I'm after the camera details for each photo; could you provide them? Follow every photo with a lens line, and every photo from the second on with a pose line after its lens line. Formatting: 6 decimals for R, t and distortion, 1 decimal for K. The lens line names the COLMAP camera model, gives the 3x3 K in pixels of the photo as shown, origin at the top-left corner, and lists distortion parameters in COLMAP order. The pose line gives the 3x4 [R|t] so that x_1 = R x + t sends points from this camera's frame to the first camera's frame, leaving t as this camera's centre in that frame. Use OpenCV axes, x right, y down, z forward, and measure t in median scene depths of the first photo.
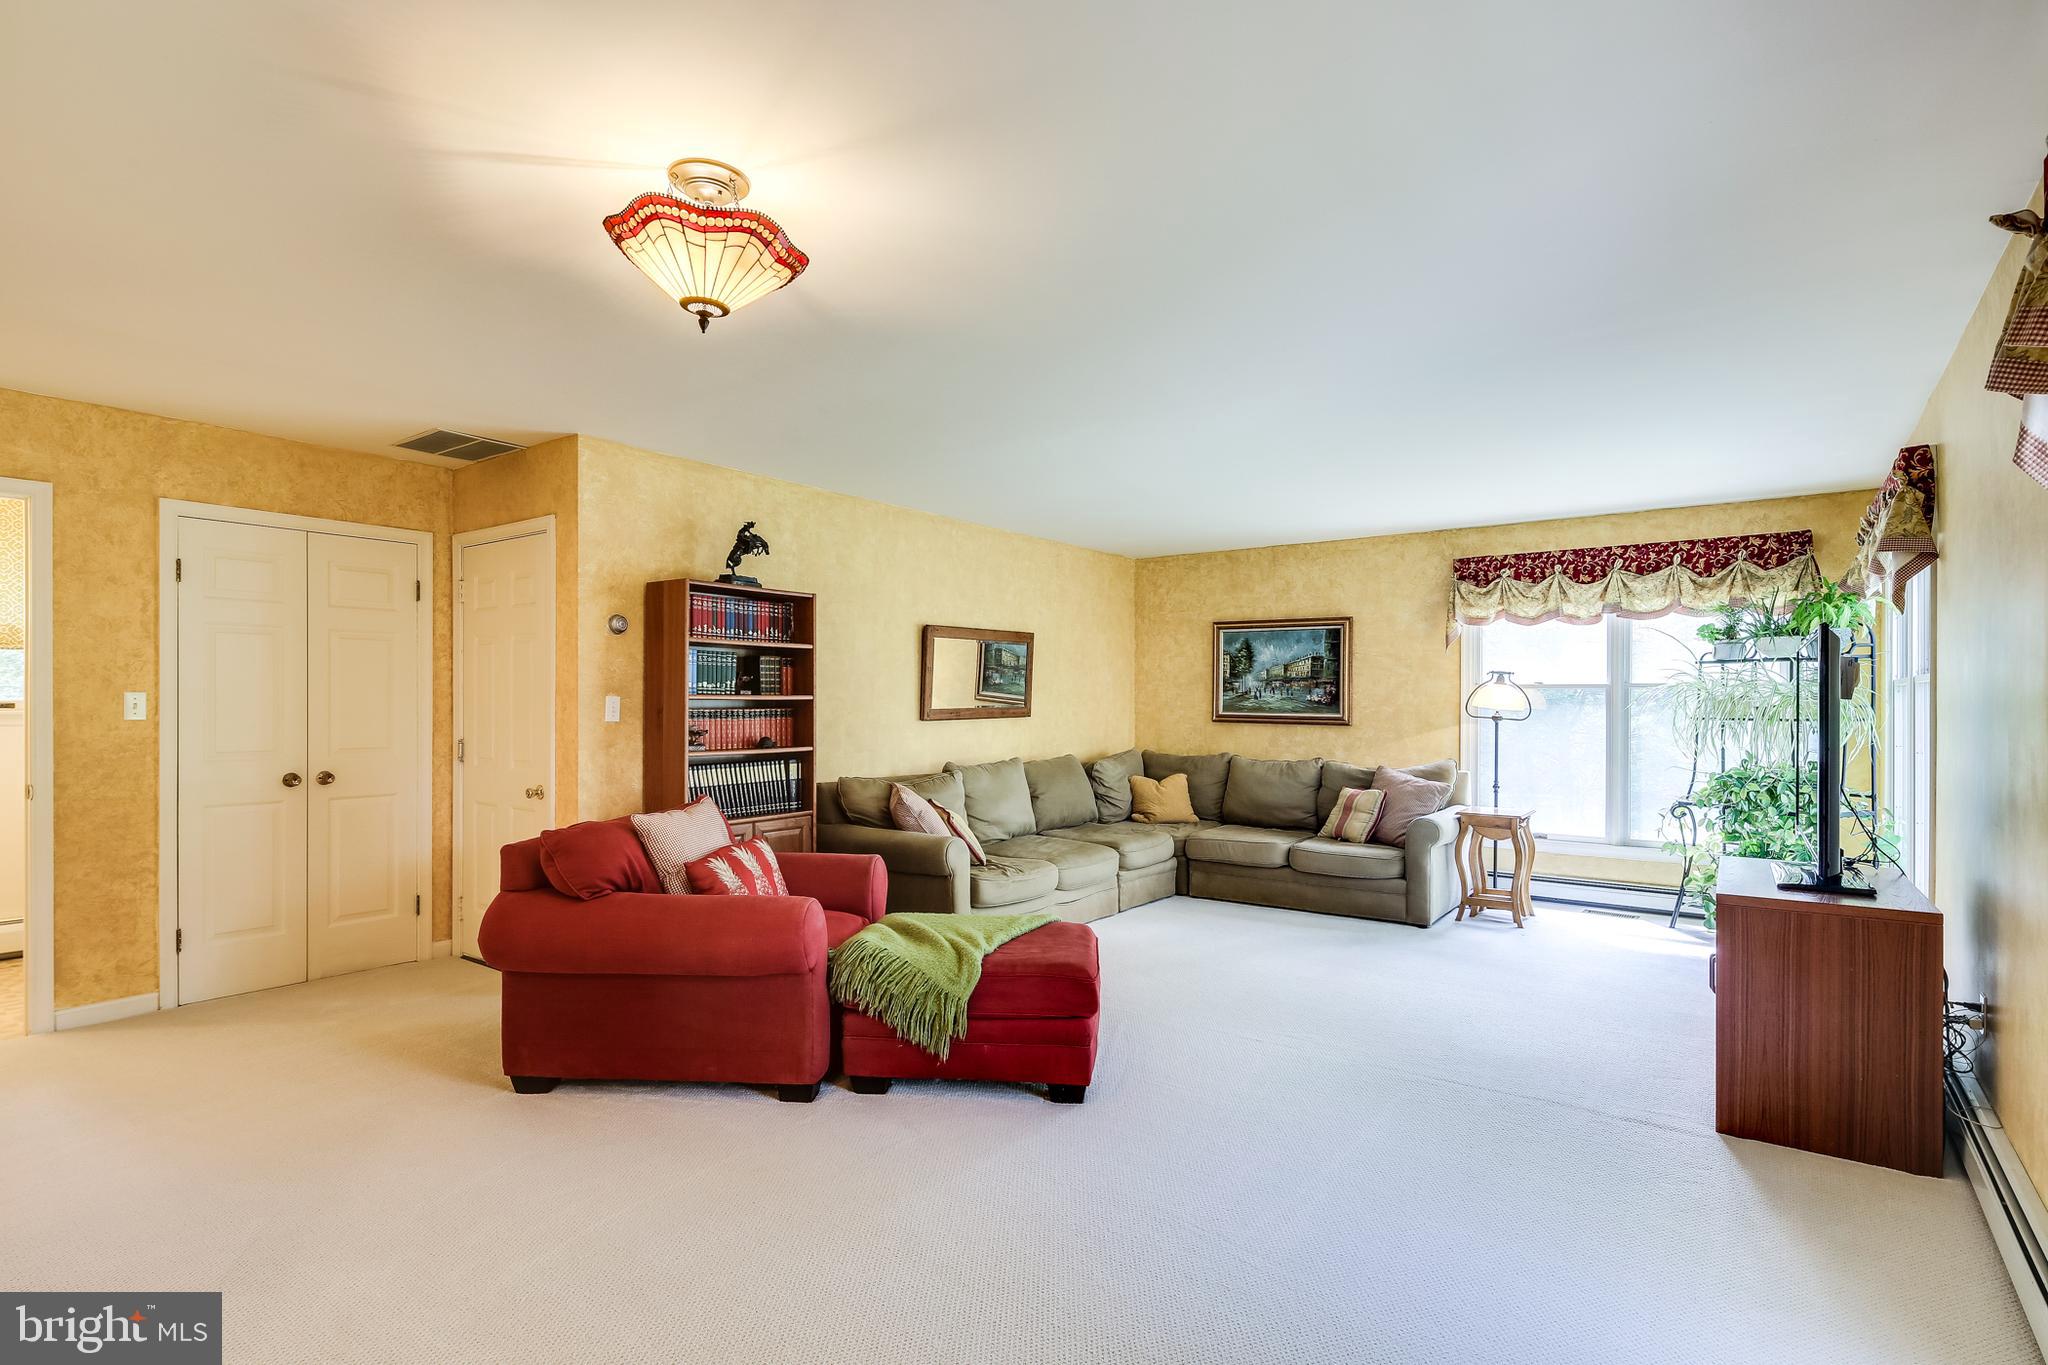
lens RADIAL K [[1001.3, 0, 1018.7], [0, 1001.3, 700.2], [0, 0, 1]] dist [0.006387, -0.005393]
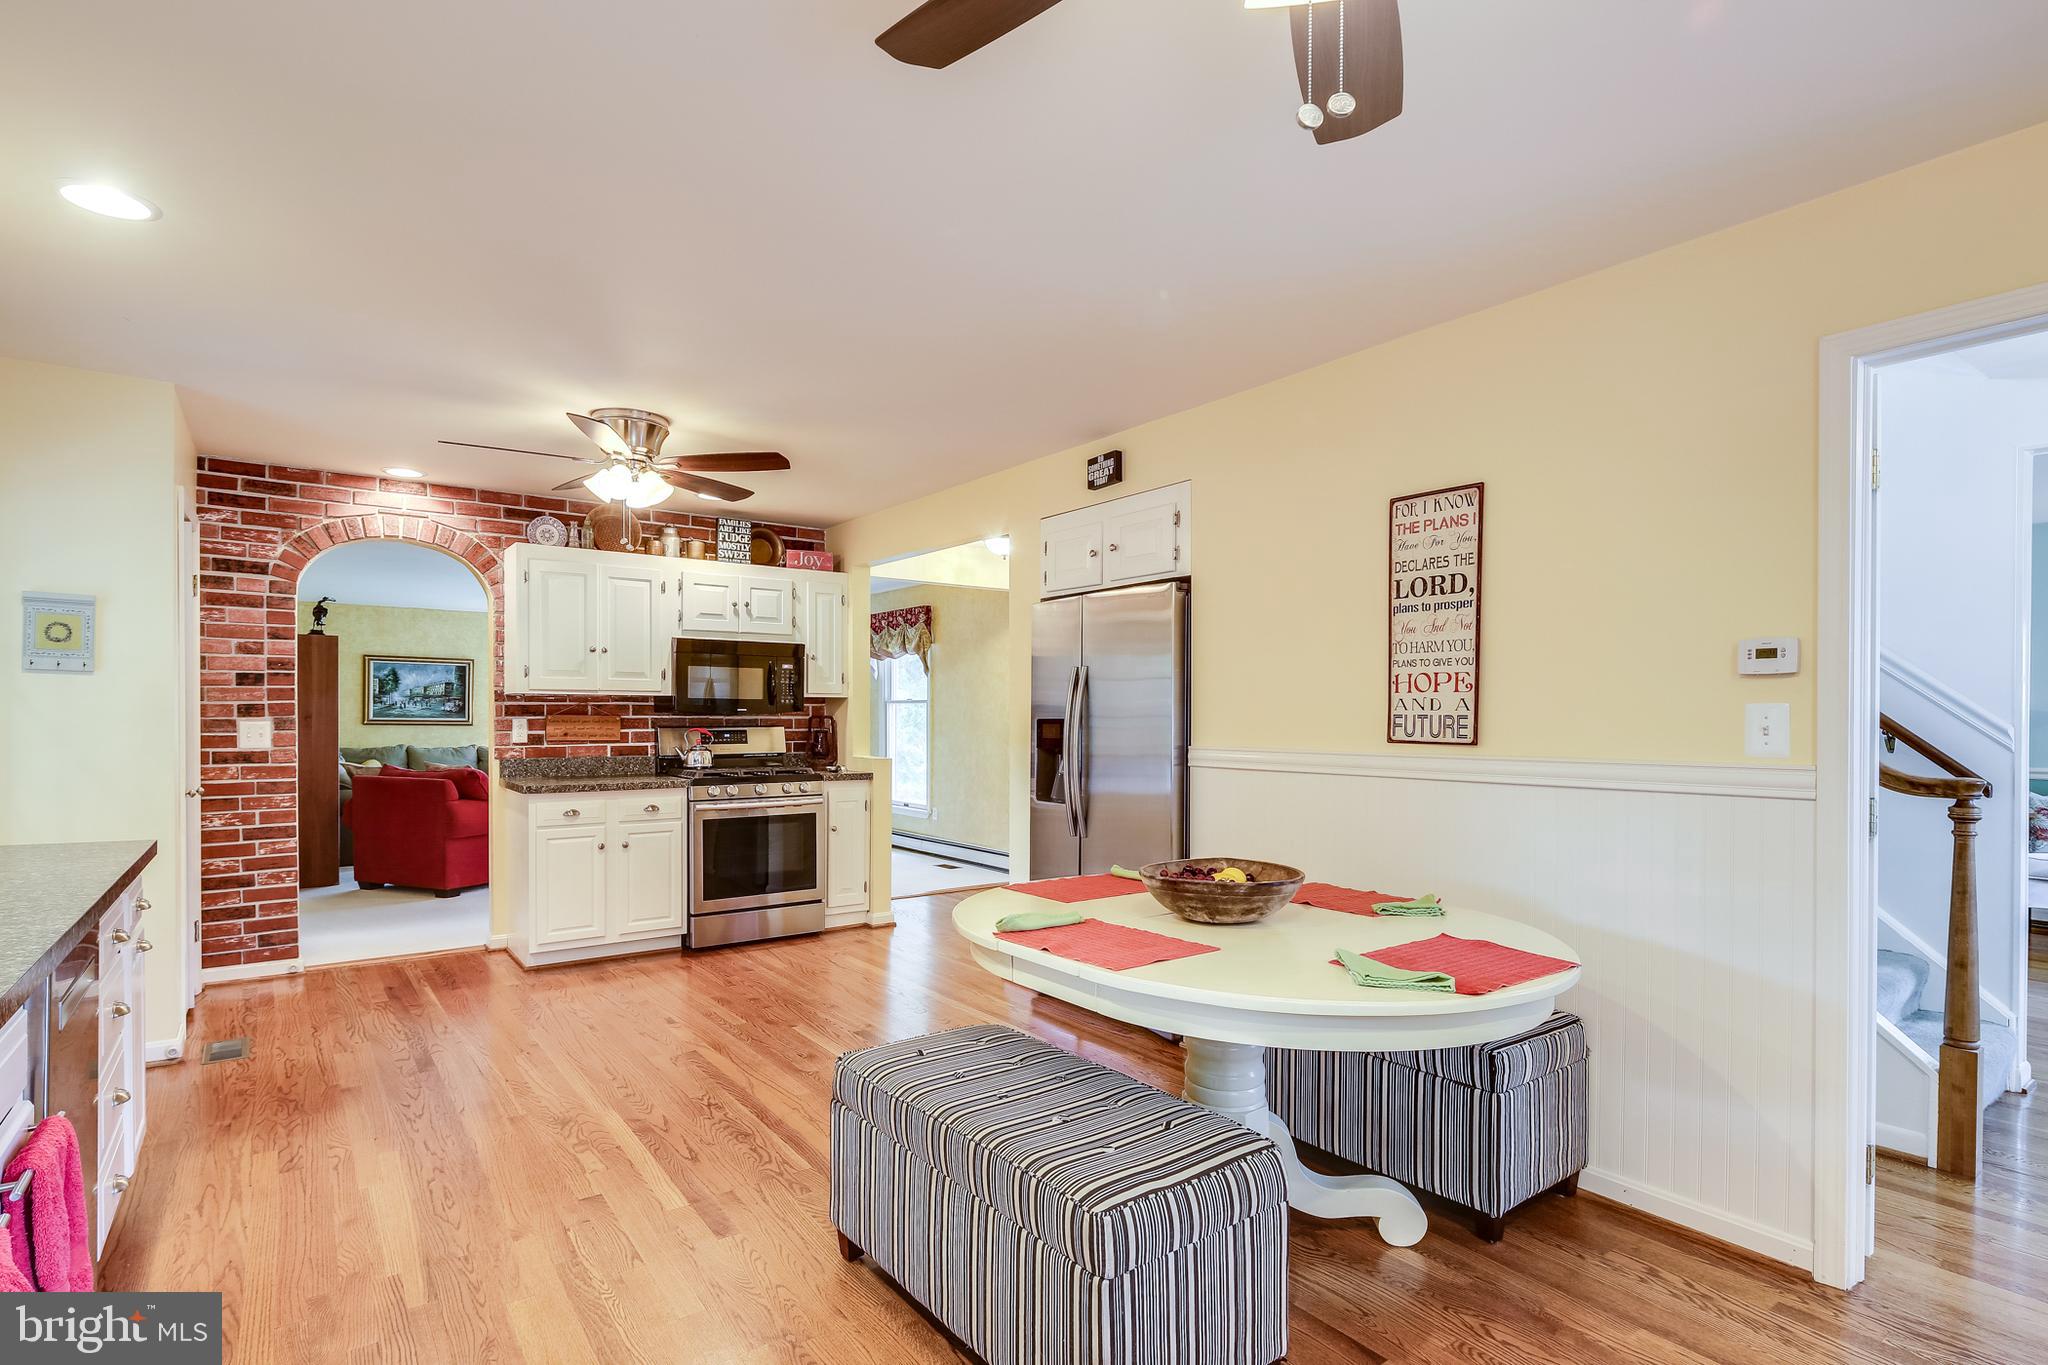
lens RADIAL K [[1001.3, 0, 1025.0], [0, 1001.3, 727.1], [0, 0, 1]] dist [0.006387, -0.005393]
pose [[0.283305, -0.014538, 0.958920, -1.043556], [-0.004816, 0.999851, 0.016582, -0.003609], [-0.959018, -0.009316, 0.283193, -0.354851]]
